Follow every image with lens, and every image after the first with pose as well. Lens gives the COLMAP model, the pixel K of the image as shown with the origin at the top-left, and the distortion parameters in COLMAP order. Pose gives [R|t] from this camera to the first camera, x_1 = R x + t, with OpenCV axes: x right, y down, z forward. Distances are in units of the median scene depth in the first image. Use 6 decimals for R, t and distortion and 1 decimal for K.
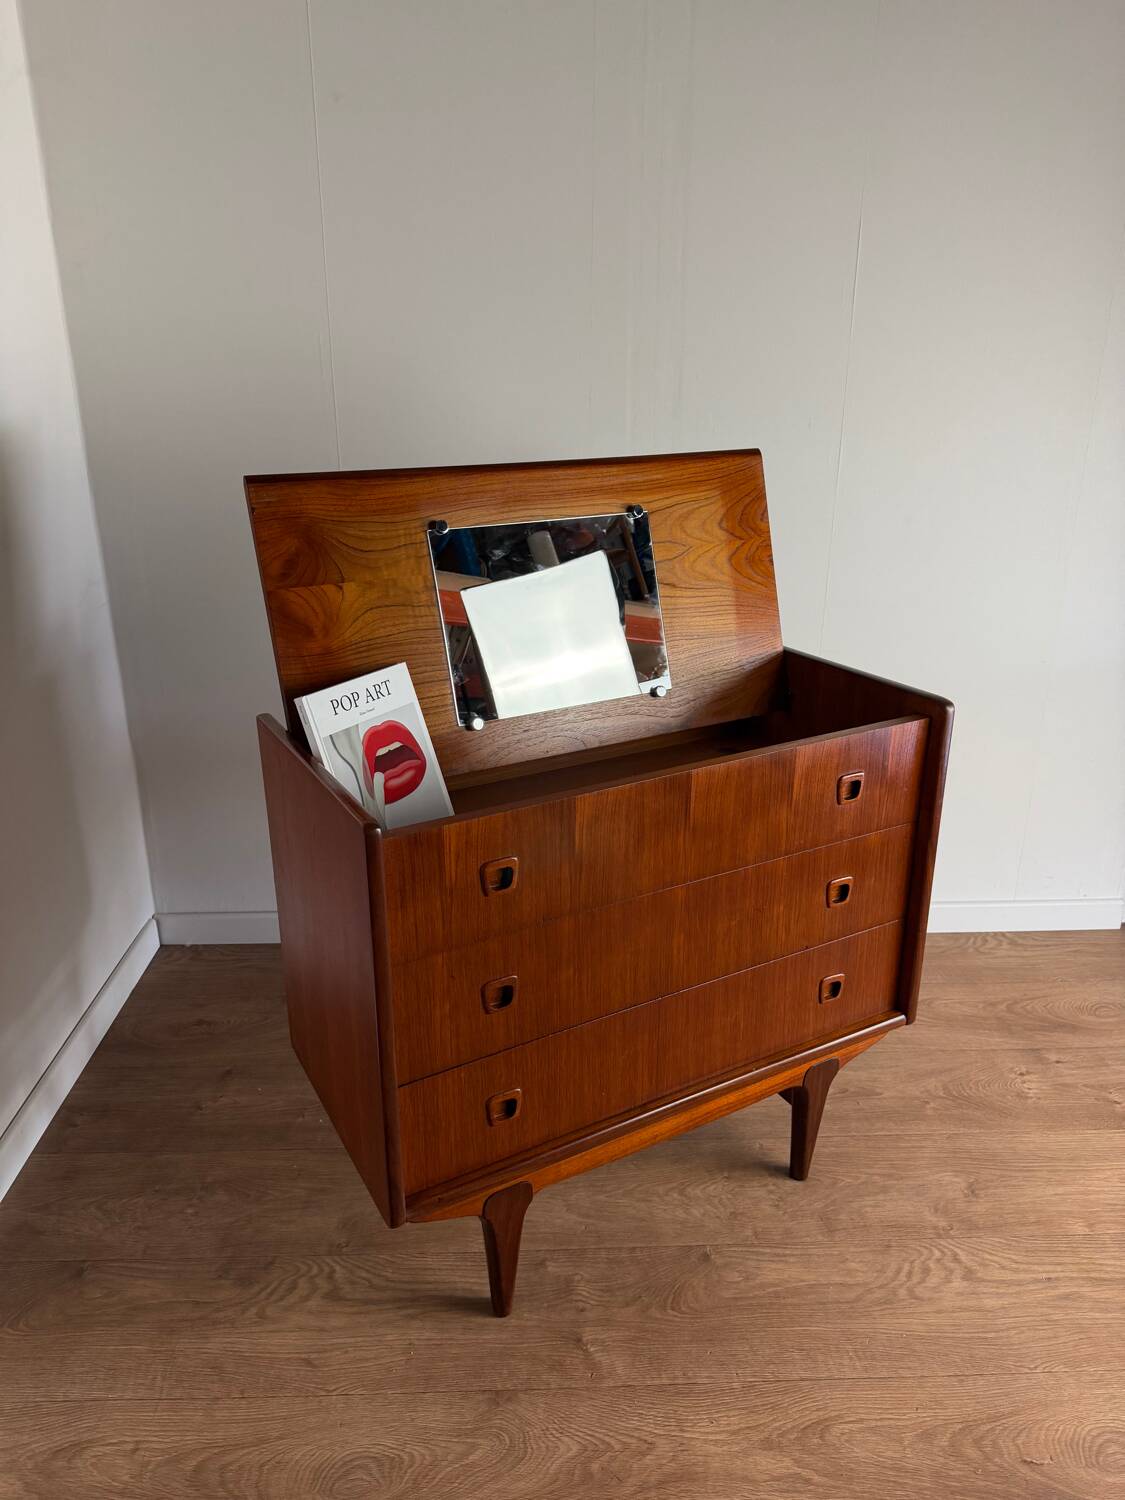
lens RADIAL K [[1078.5, 0, 565.2], [0, 1078.5, 751.8], [0, 0, 1]] dist [0.010046, -0.017123]
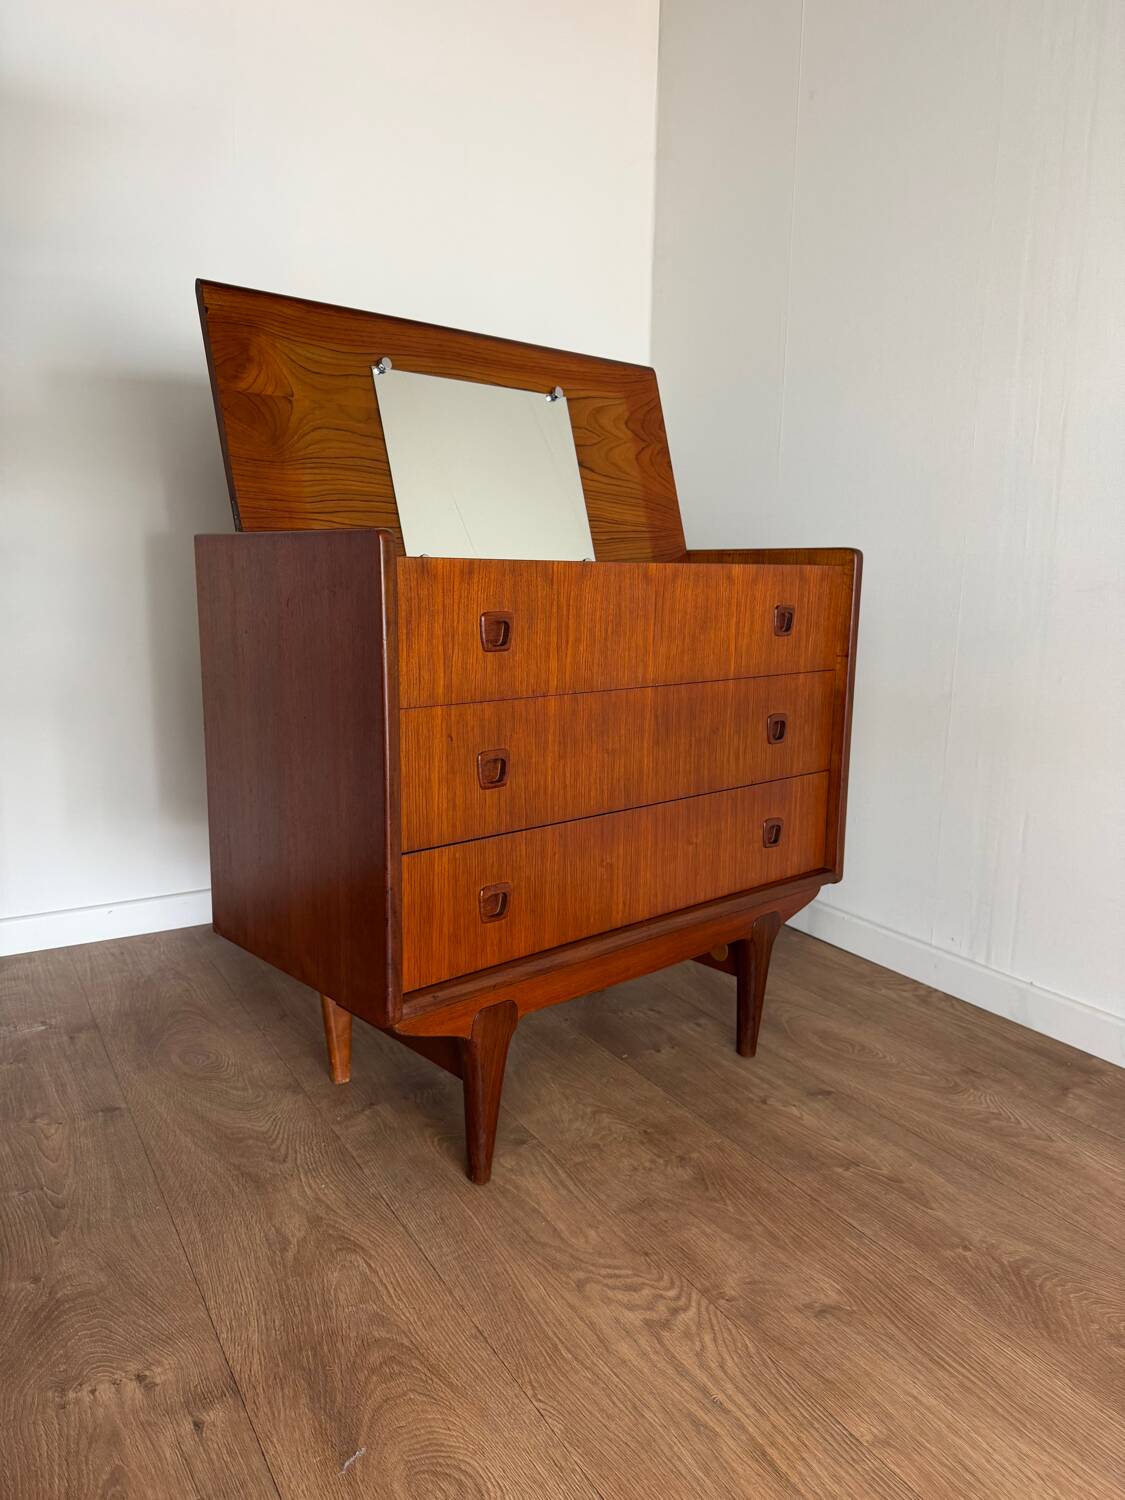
lens RADIAL K [[1078.5, 0, 551.2], [0, 1078.5, 746.2], [0, 0, 1]] dist [0.010046, -0.017123]
pose [[0.476532, 0.157074, -0.865011, 0.904797], [-0.318075, 0.948060, -0.003073, 0.153549], [0.819600, 0.276603, 0.501743, 0.493718]]
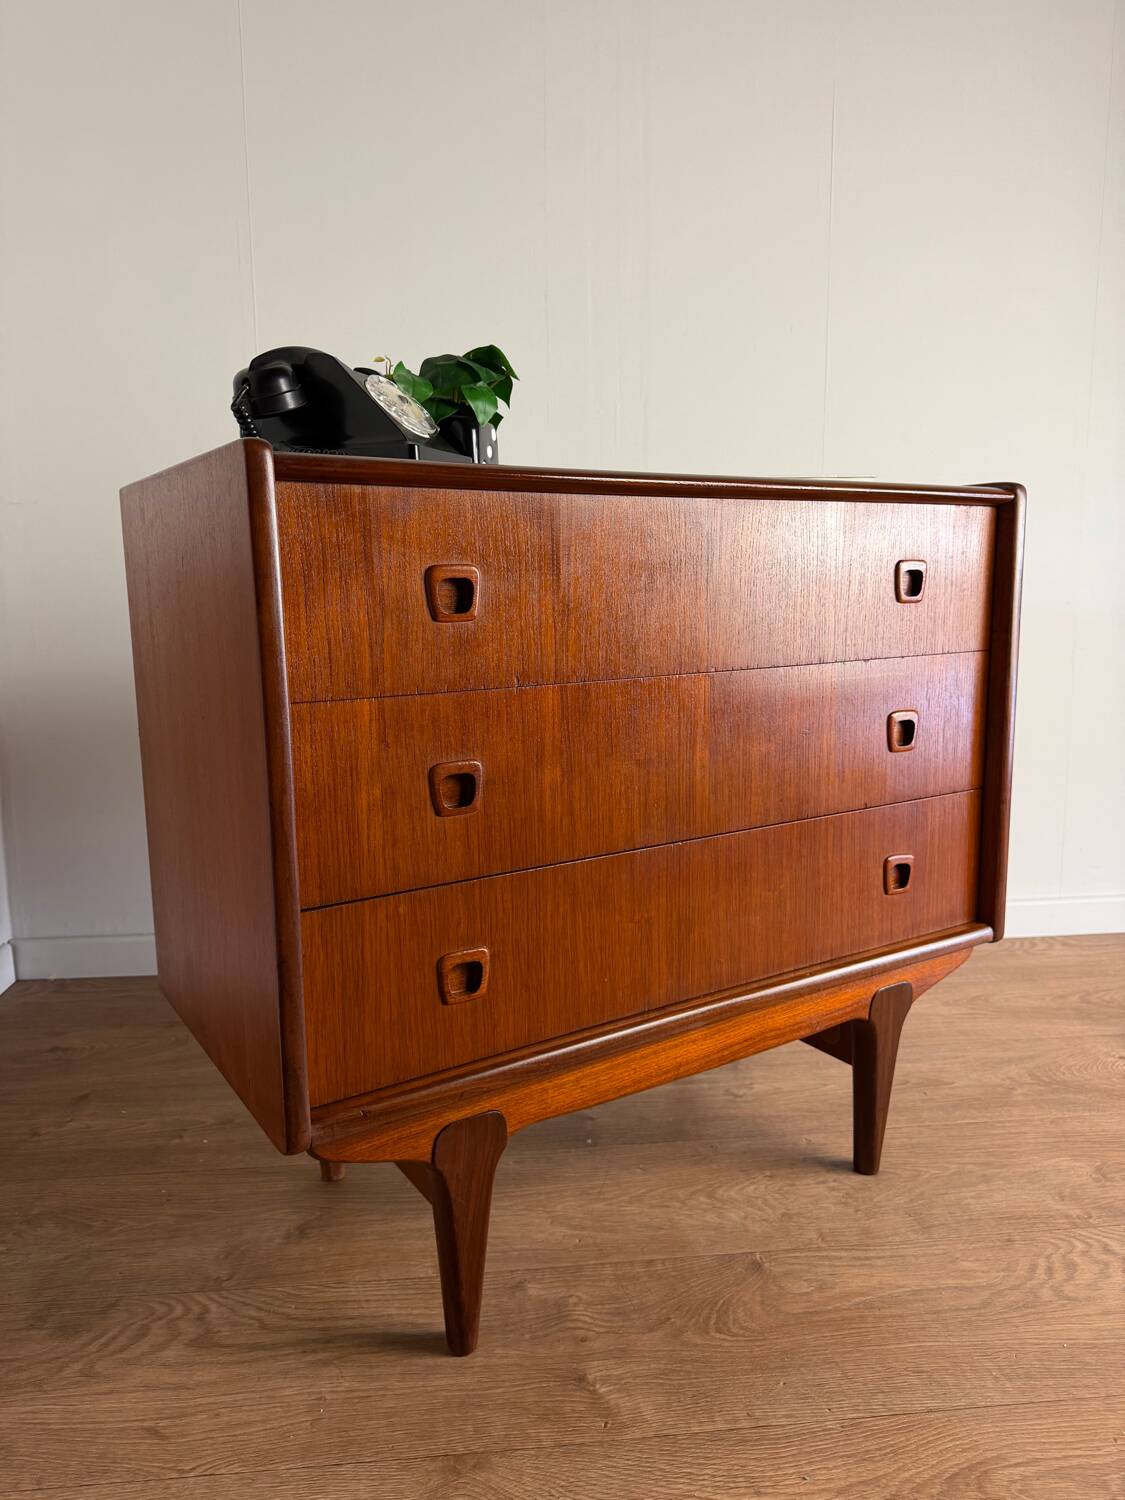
lens RADIAL K [[1078.5, 0, 570.2], [0, 1078.5, 756.0], [0, 0, 1]] dist [0.010046, -0.017123]
pose [[0.997991, -0.020133, 0.060078, -0.024586], [0.031160, 0.981541, -0.188695, 0.284563], [-0.055171, 0.190188, 0.980196, 0.276974]]
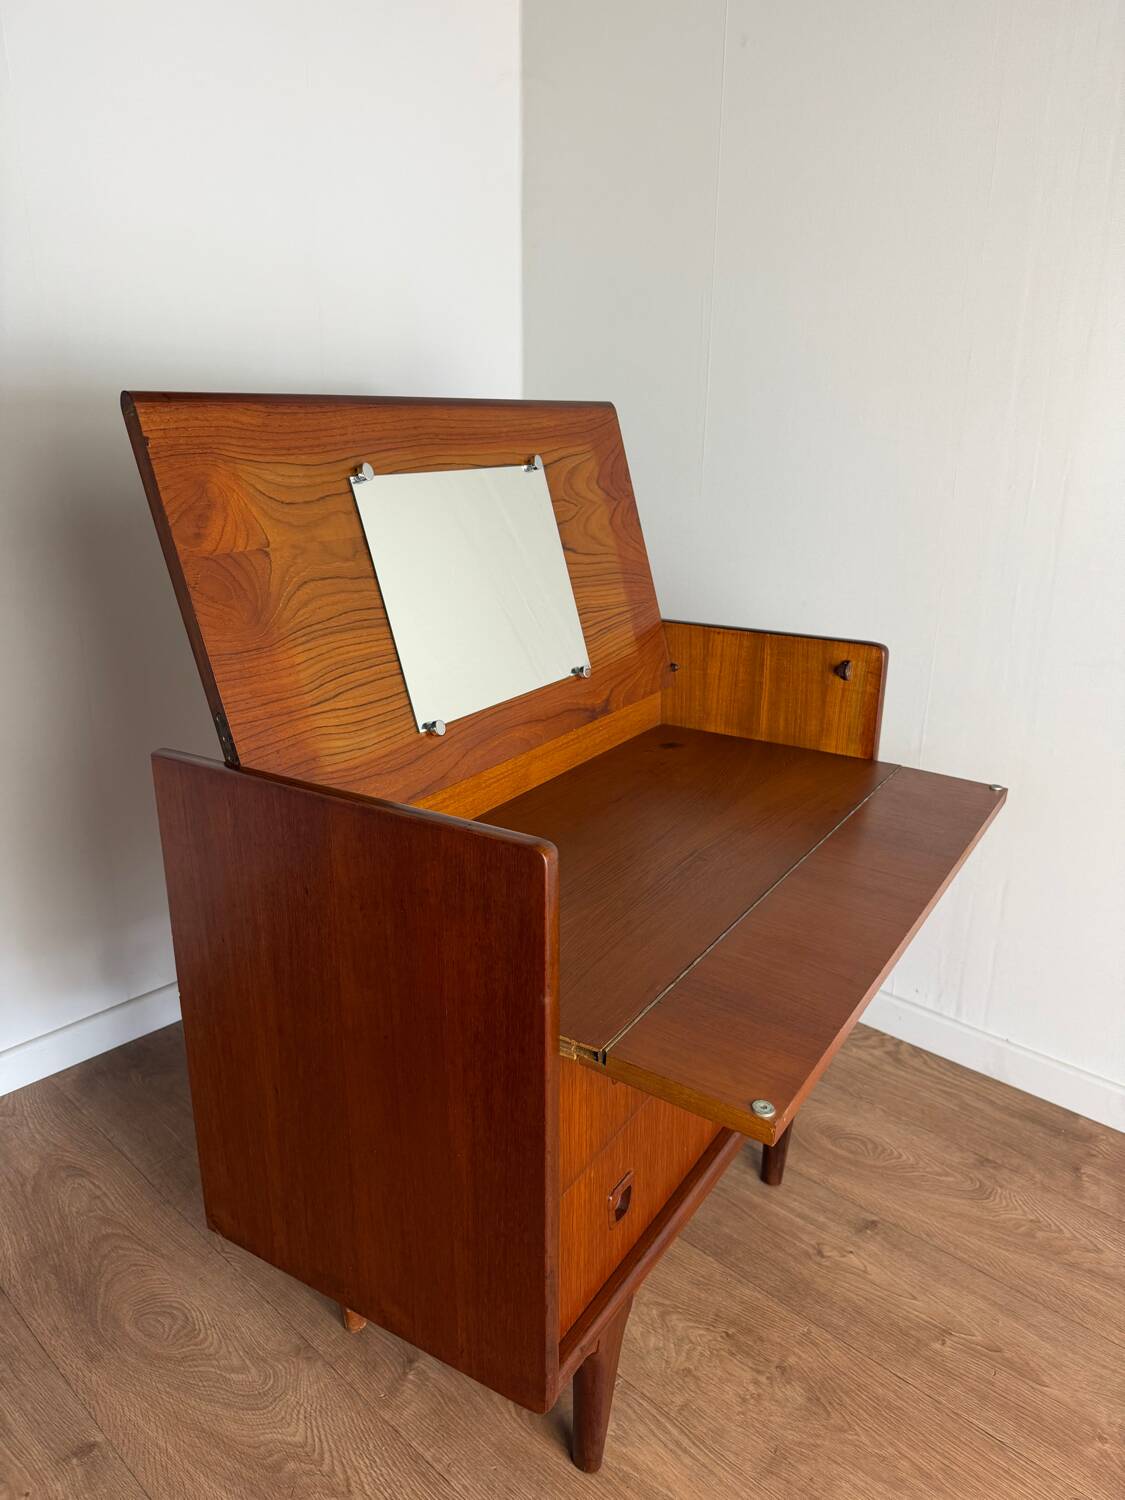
lens RADIAL K [[1078.5, 0, 557.8], [0, 1078.5, 750.8], [0, 0, 1]] dist [0.010046, -0.017123]
pose [[0.700246, 0.225253, -0.677434, 0.559767], [-0.254873, 0.965263, 0.057504, -0.022655], [0.666855, 0.132393, 0.733332, 0.342027]]
